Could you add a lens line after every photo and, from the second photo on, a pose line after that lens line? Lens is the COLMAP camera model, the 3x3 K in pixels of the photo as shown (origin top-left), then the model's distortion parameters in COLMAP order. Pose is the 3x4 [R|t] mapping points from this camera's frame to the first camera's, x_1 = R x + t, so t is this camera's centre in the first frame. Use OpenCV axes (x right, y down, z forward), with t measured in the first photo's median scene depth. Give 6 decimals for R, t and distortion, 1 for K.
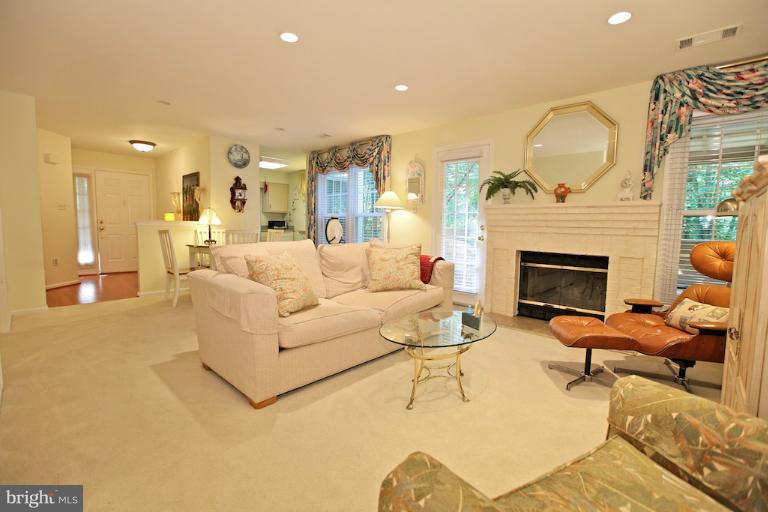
lens RADIAL K [[355.6, 0, 385.3], [0, 355.6, 254.1], [0, 0, 1]] dist [-0.024448, 0.009008]
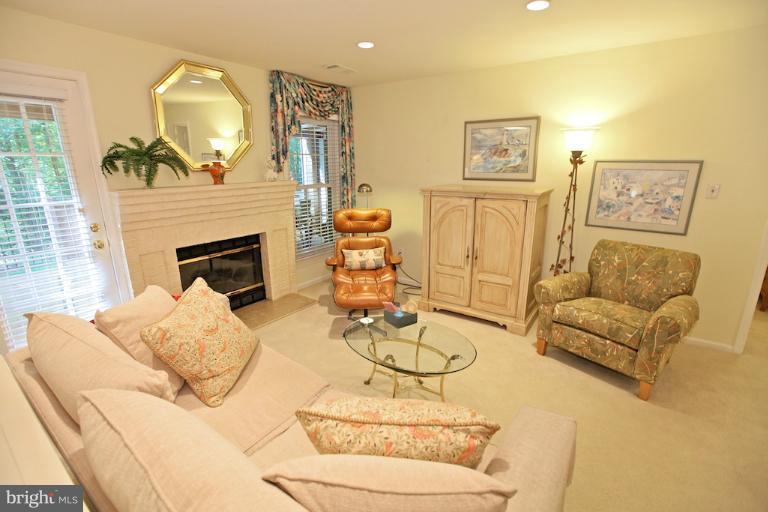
lens RADIAL K [[355.6, 0, 387.2], [0, 355.6, 256.9], [0, 0, 1]] dist [-0.024448, 0.009008]
pose [[-0.136432, -0.271308, 0.952774, -0.480647], [0.077391, 0.955909, 0.283282, -0.201008], [-0.987622, 0.112384, -0.109420, 0.751079]]
